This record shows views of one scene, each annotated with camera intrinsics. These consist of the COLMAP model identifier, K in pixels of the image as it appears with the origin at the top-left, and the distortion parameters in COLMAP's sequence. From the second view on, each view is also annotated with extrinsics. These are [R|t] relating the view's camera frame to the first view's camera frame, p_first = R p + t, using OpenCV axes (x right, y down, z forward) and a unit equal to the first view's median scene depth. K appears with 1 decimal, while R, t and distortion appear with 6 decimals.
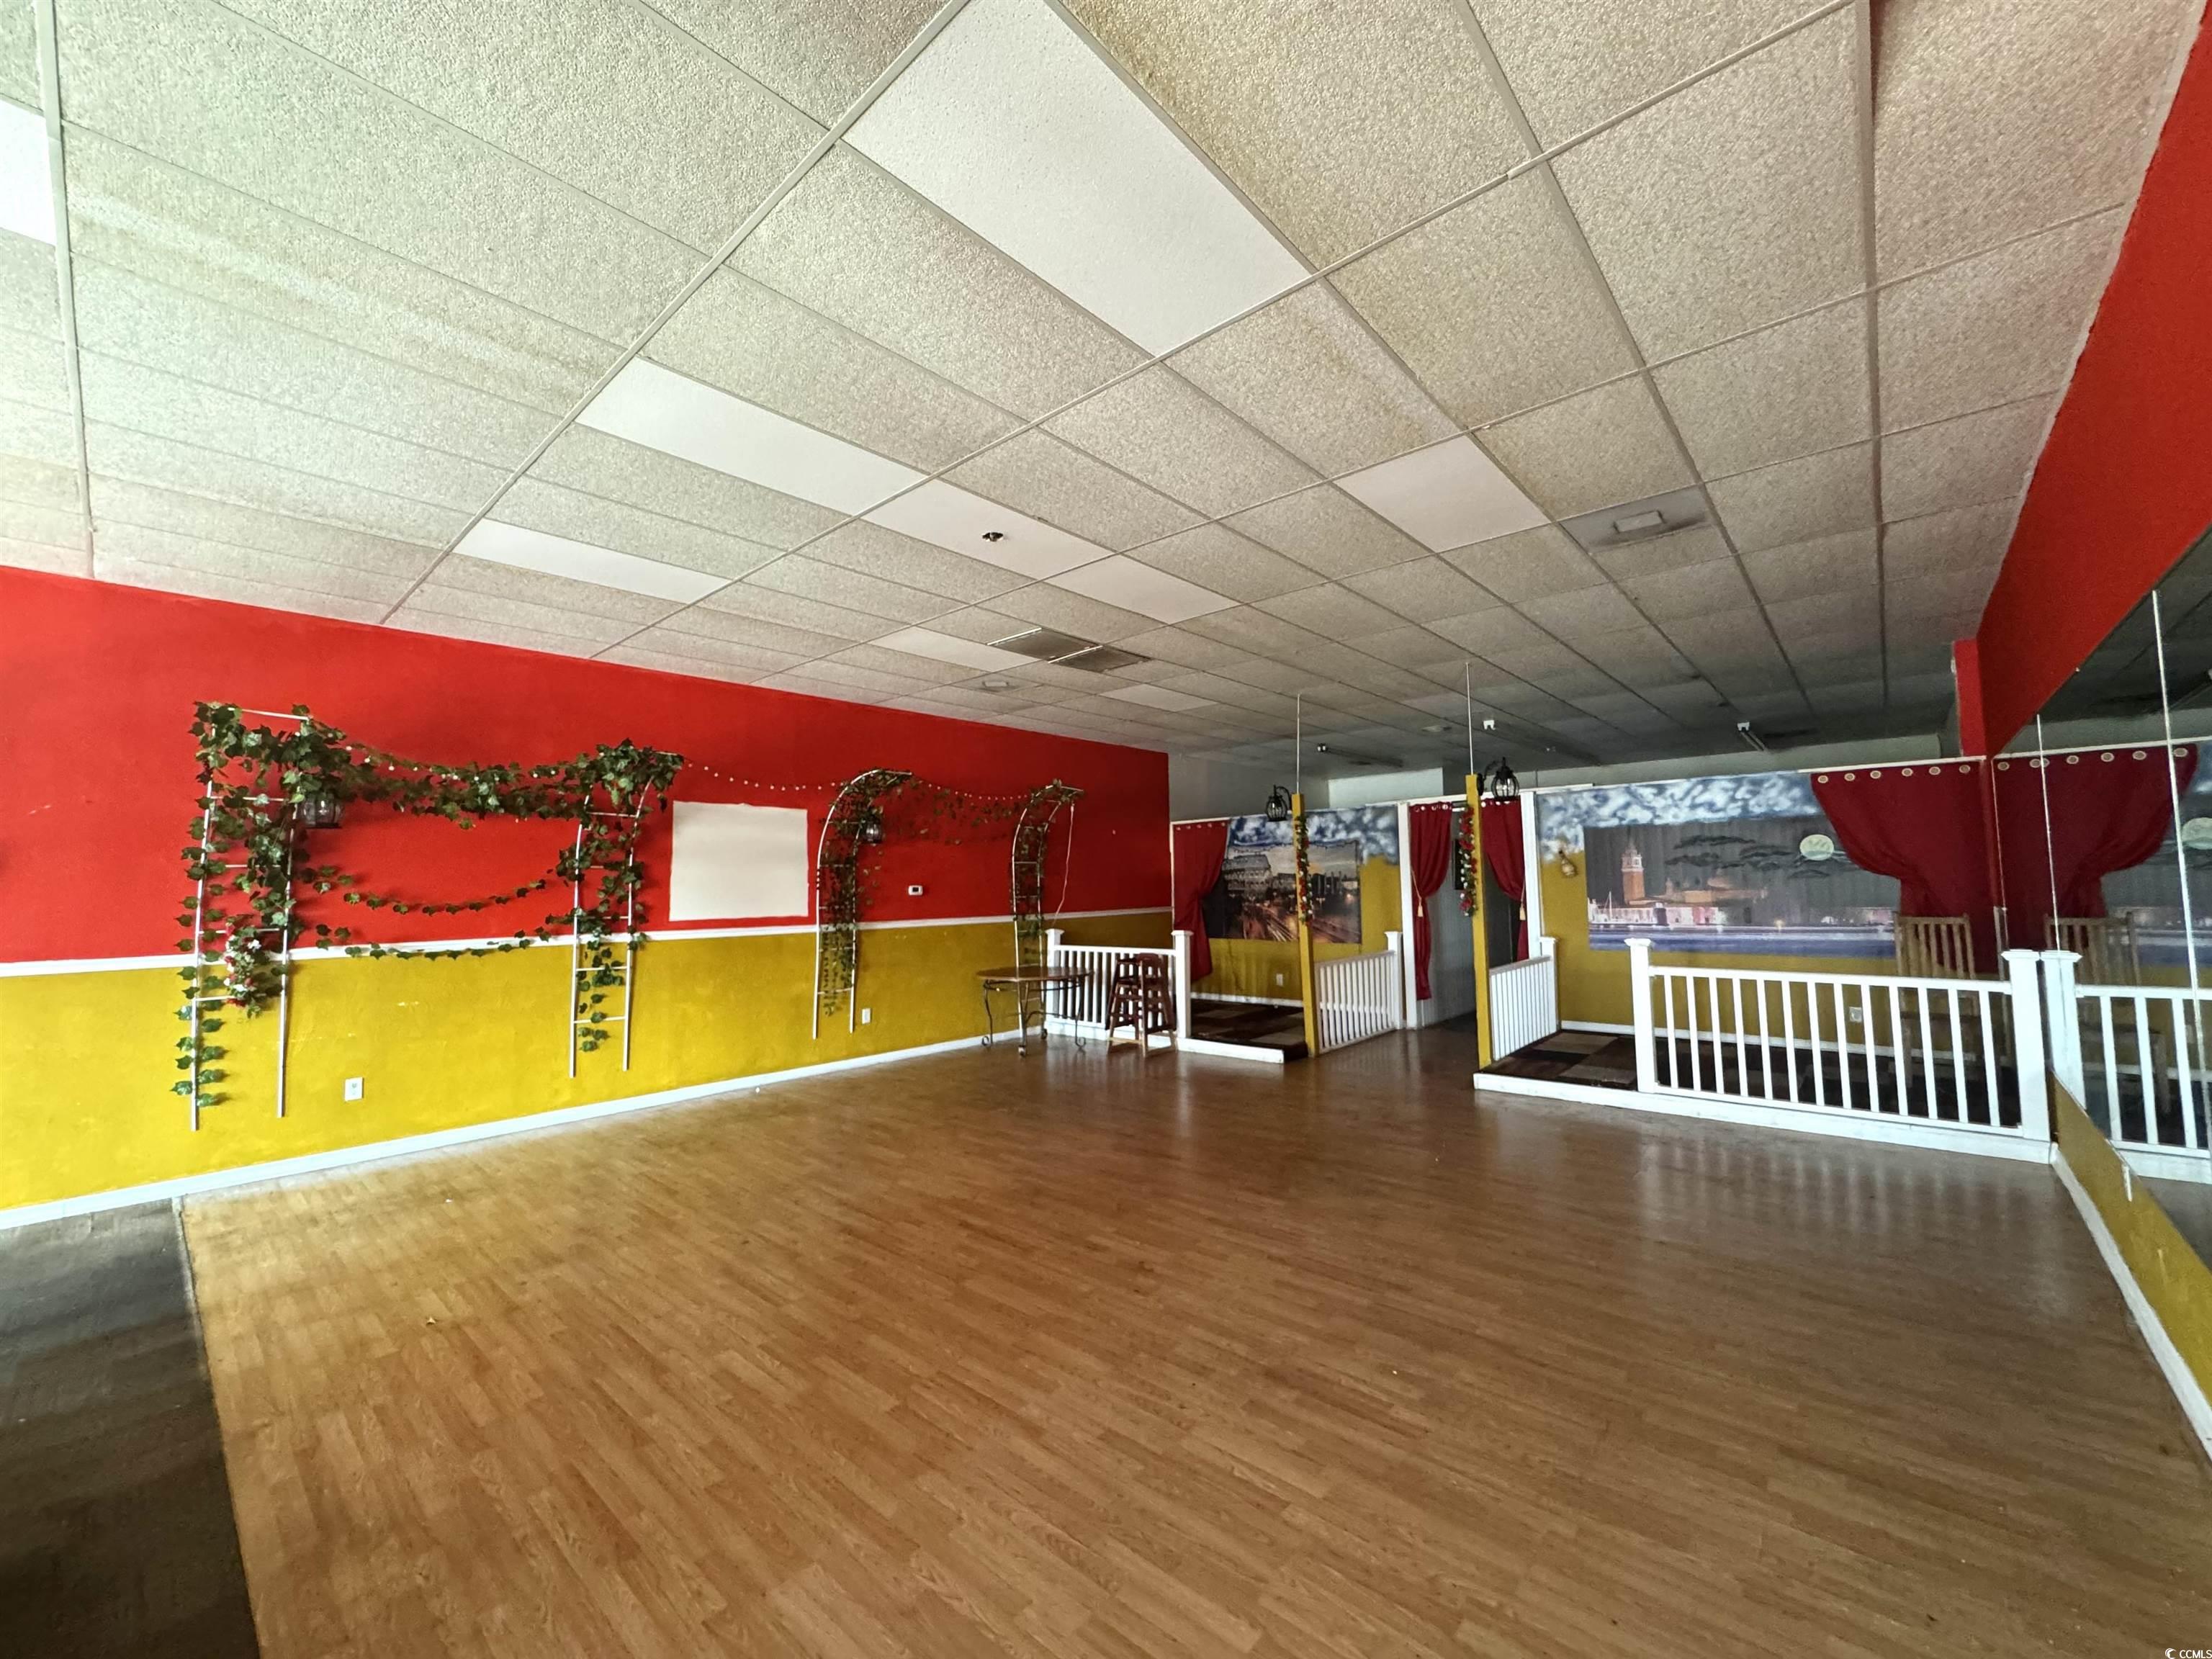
lens RADIAL K [[881.4, 0, 1108.8], [0, 881.4, 827.6], [0, 0, 1]] dist [-0.002123, -0.000433]
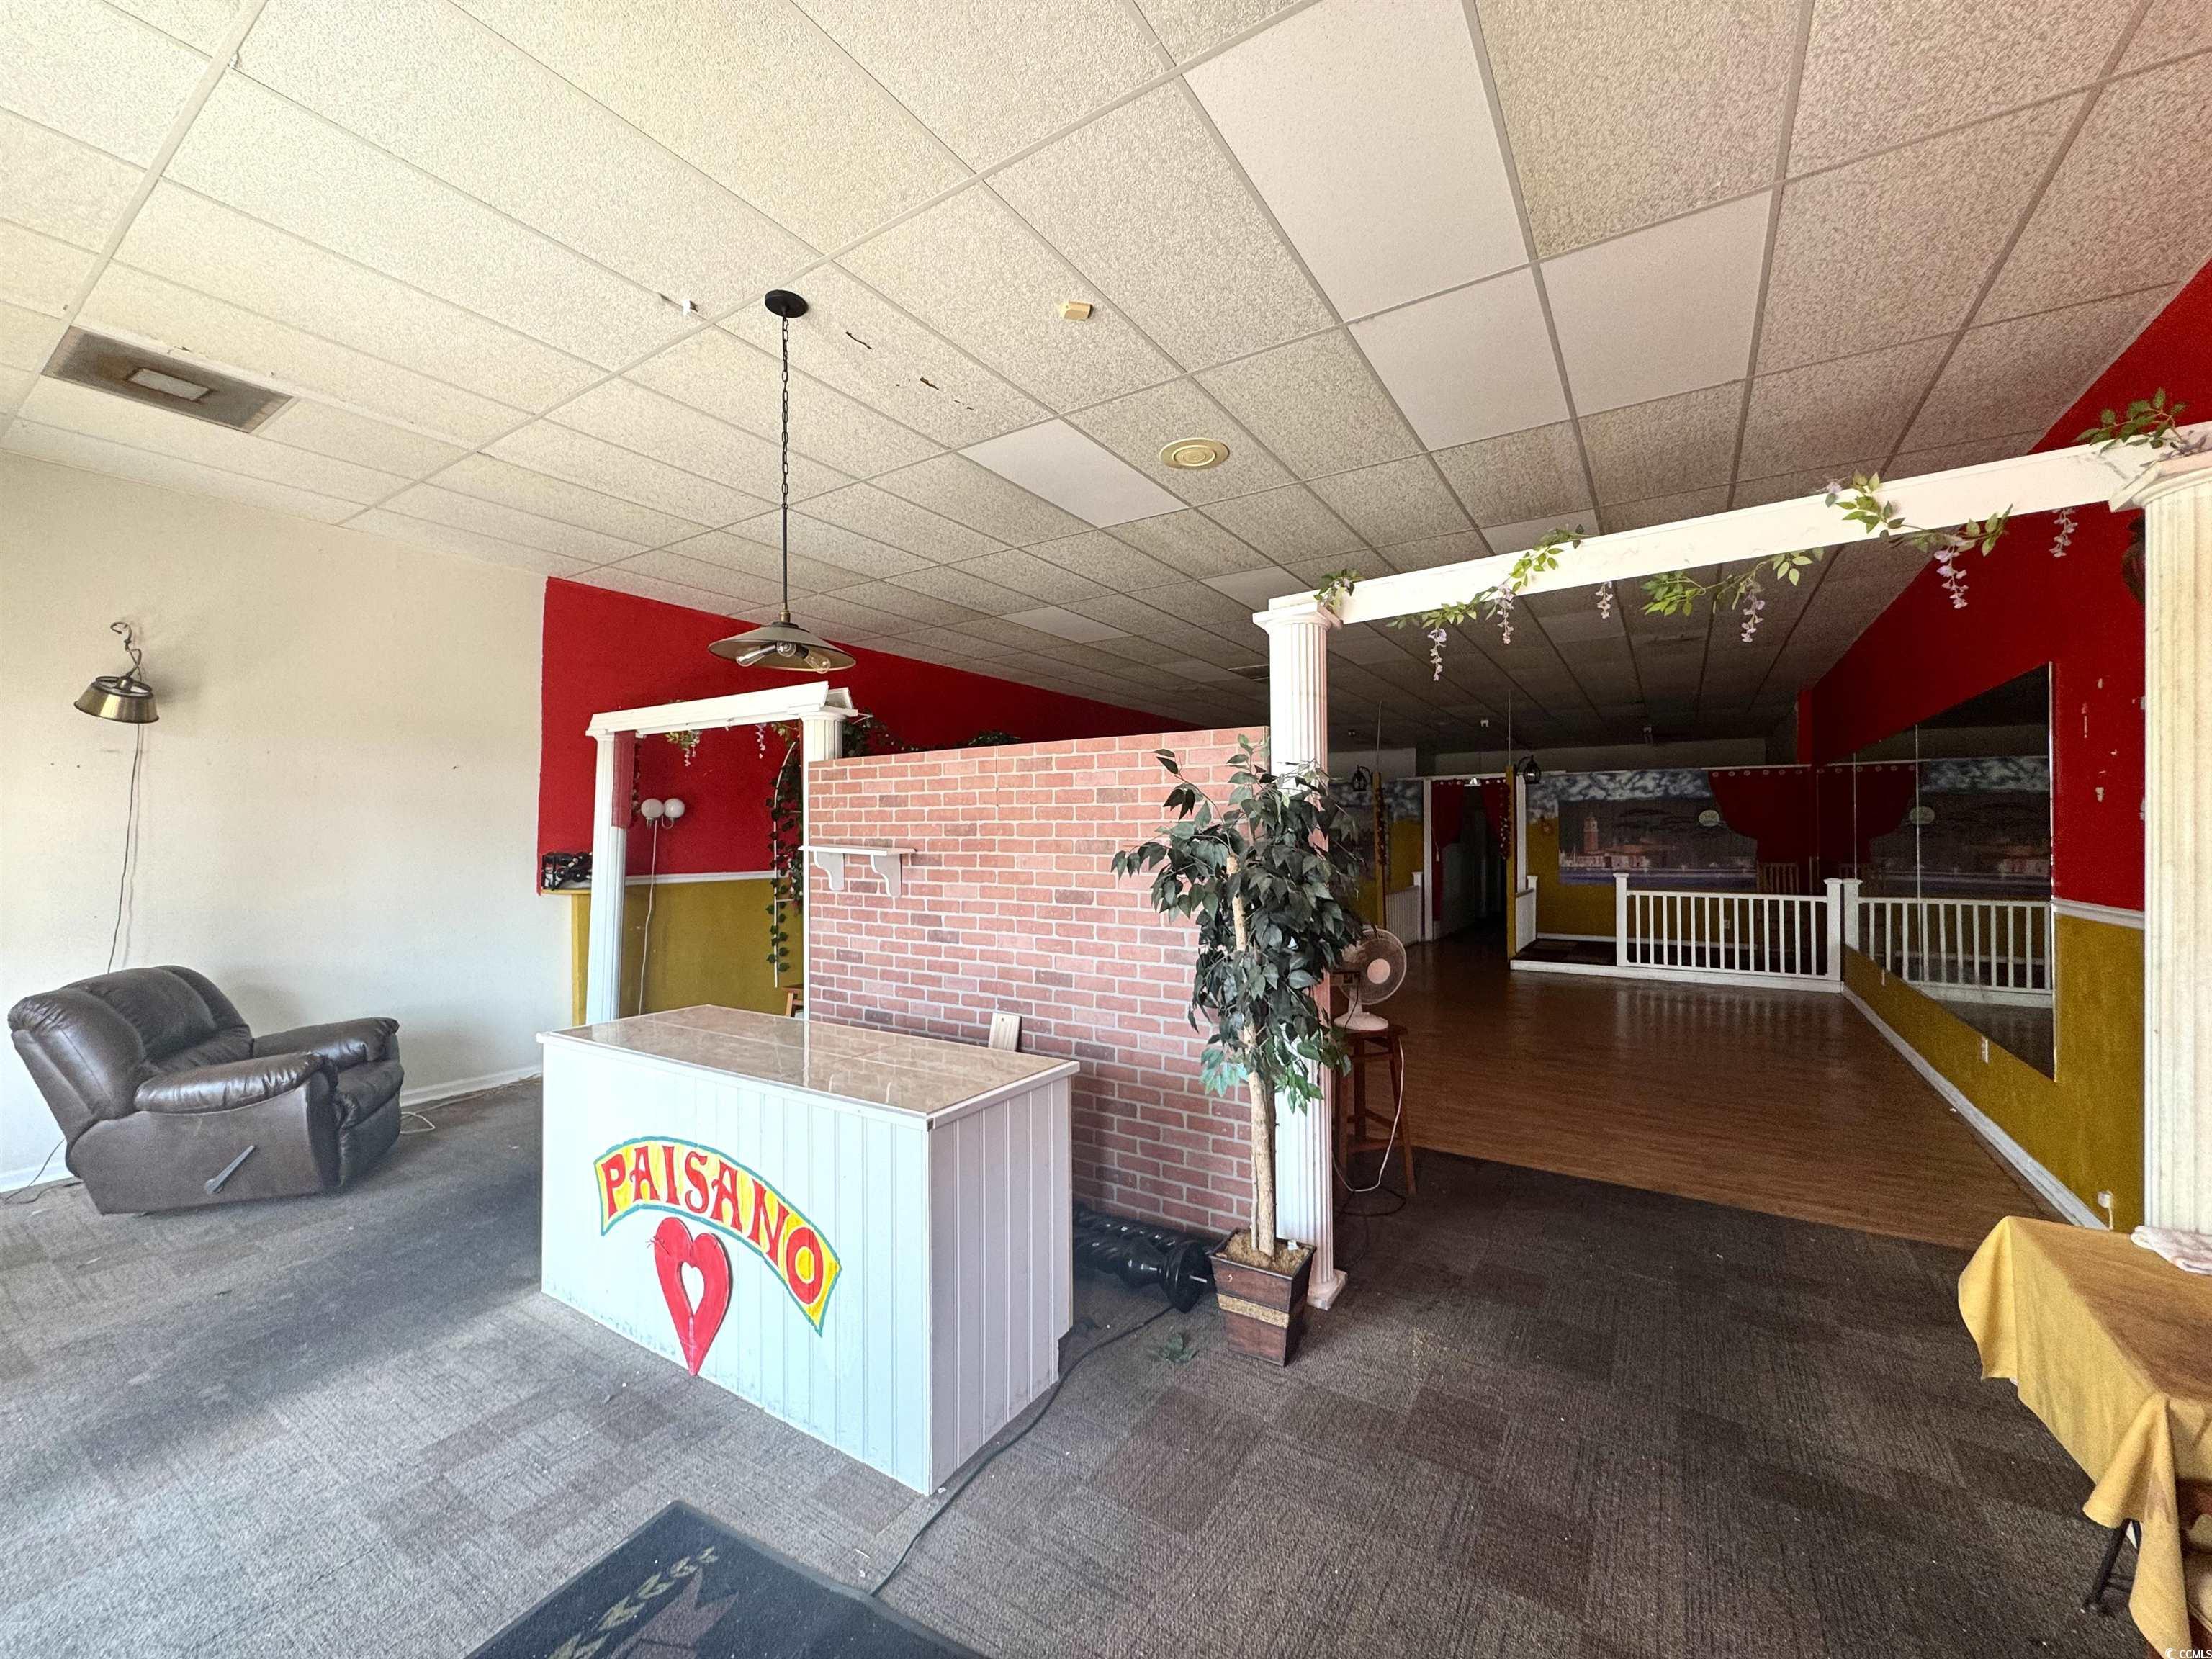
lens RADIAL K [[881.4, 0, 1108.8], [0, 881.4, 827.6], [0, 0, 1]] dist [-0.002123, -0.000433]
pose [[0.988009, 0.018534, 0.153283, -0.705395], [-0.026984, 0.998218, 0.053232, -0.022615], [-0.152023, -0.056729, 0.986748, -0.548642]]
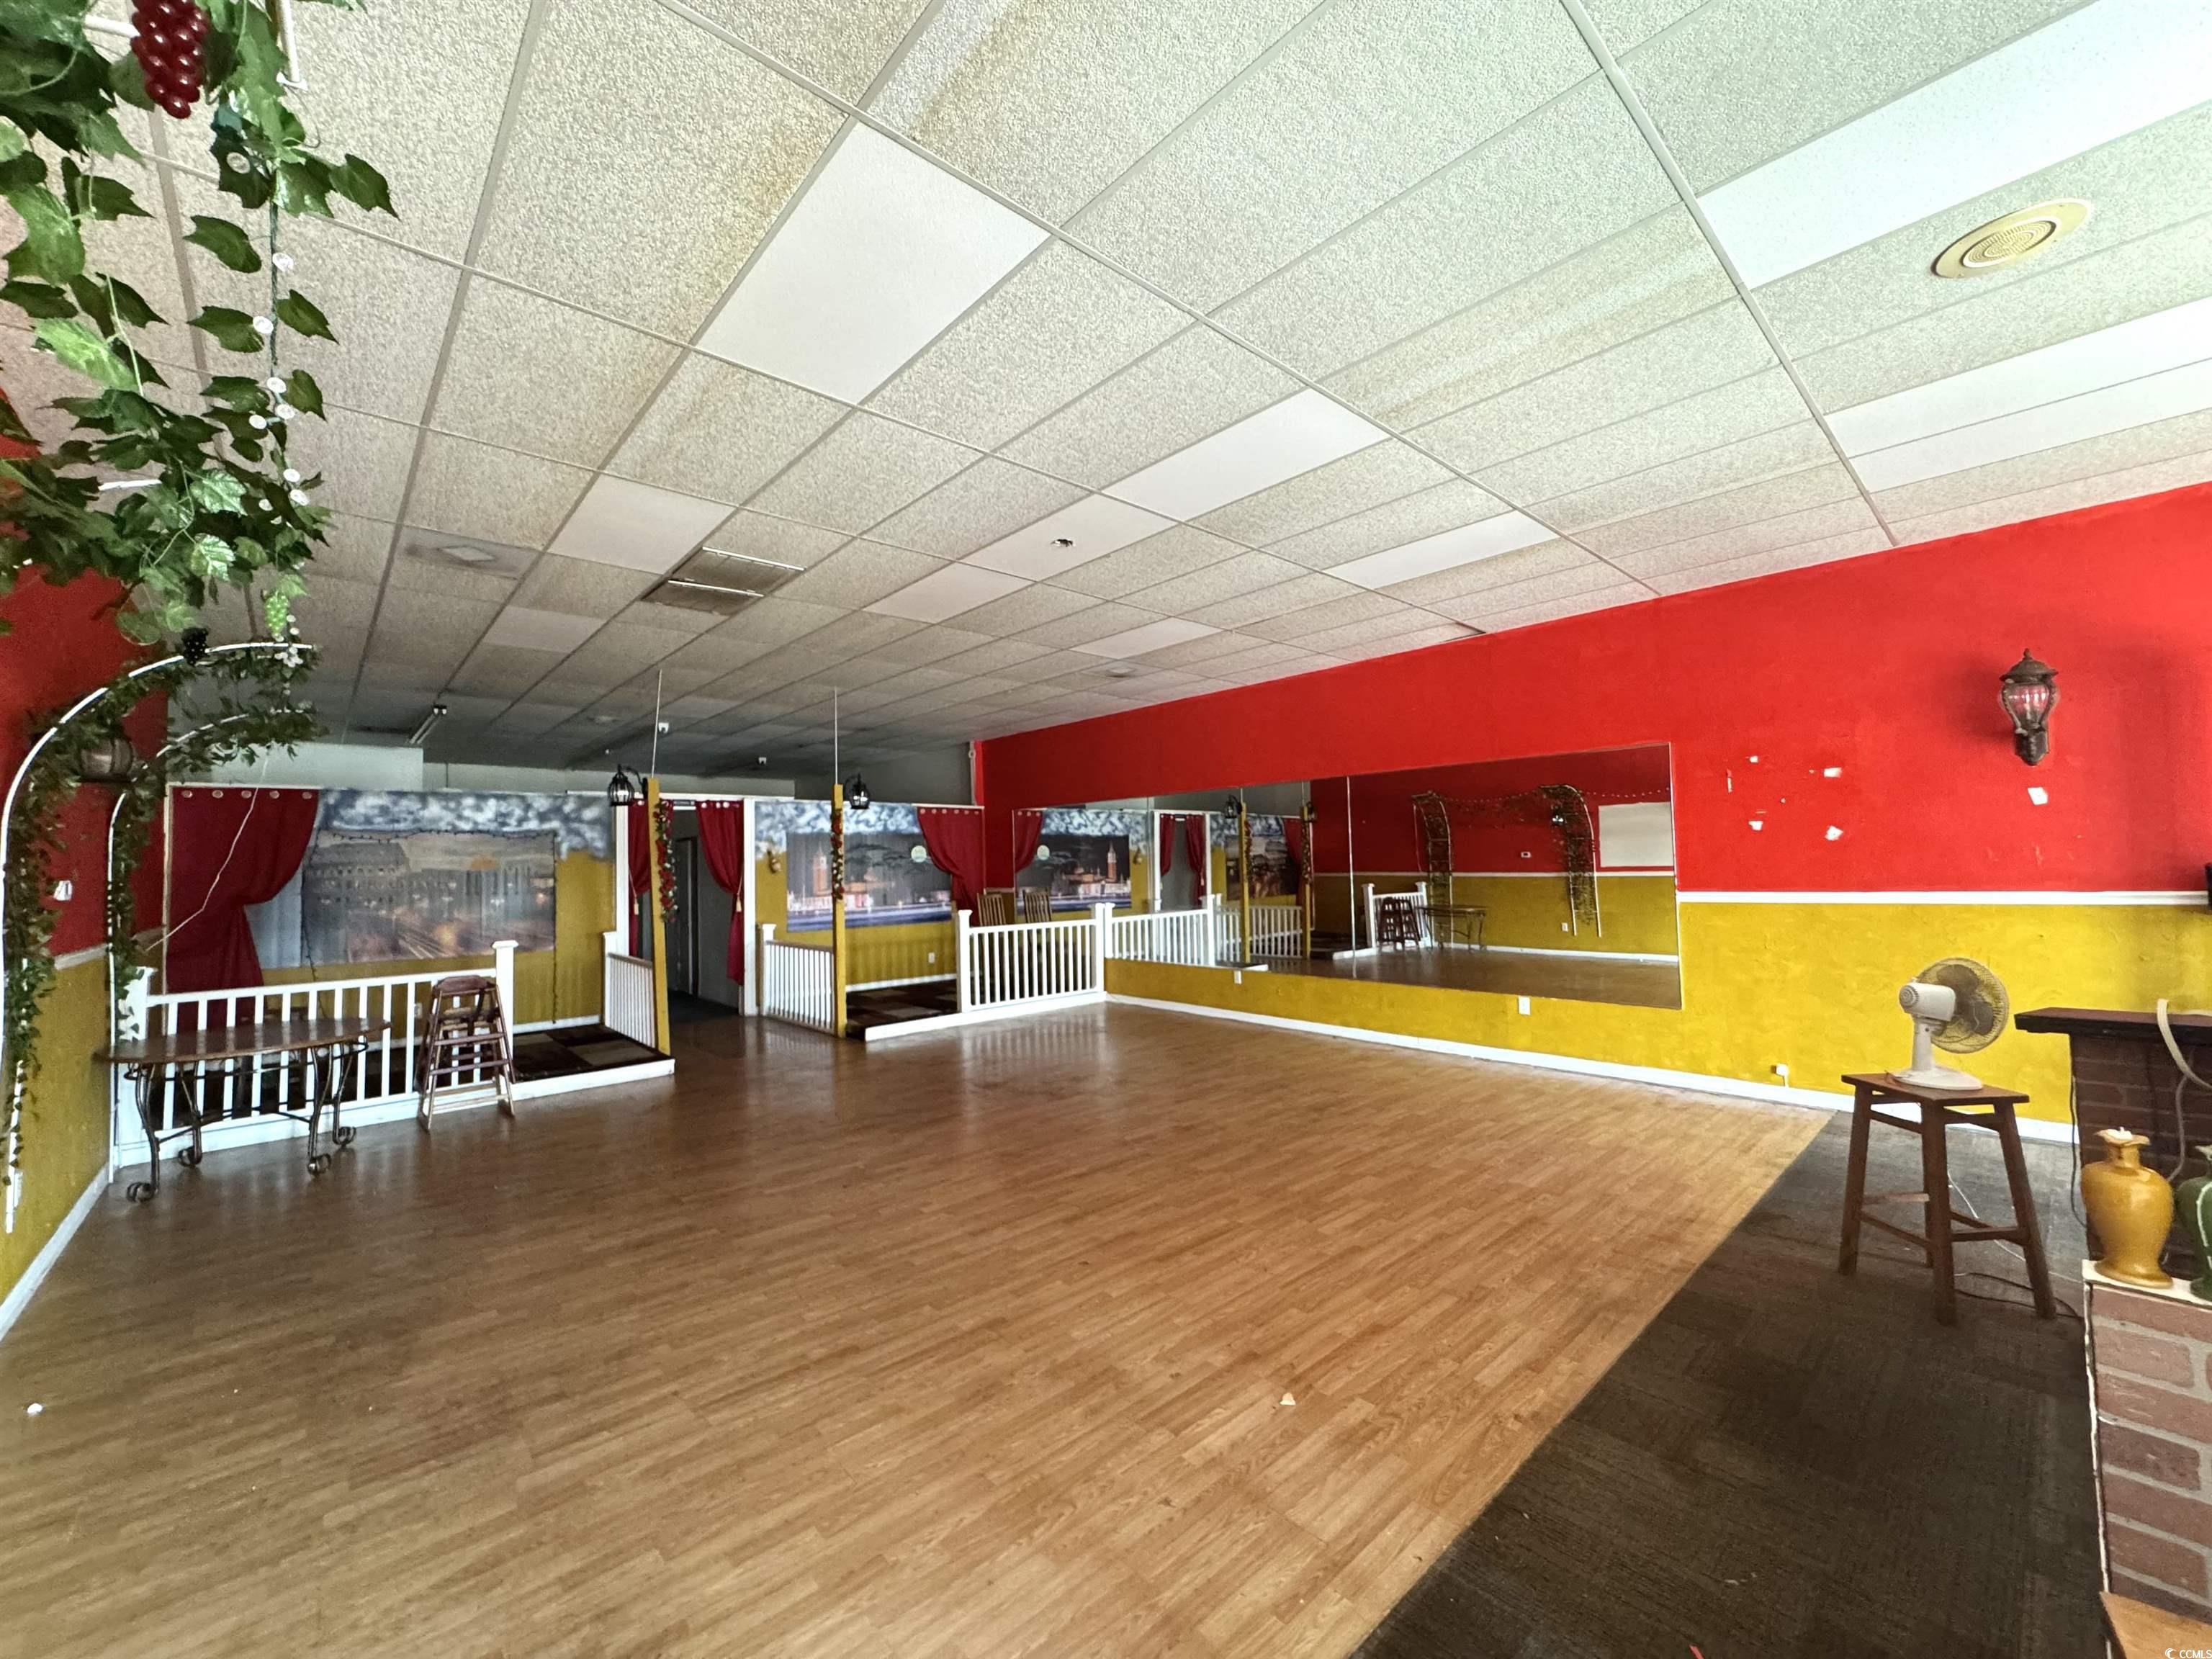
lens RADIAL K [[881.4, 0, 1108.8], [0, 881.4, 827.6], [0, 0, 1]] dist [-0.002123, -0.000433]
pose [[0.104100, 0.059900, 0.992761, -1.056576], [-0.043626, 0.997499, -0.055611, 0.070101], [-0.993610, -0.037521, 0.106453, 0.727398]]
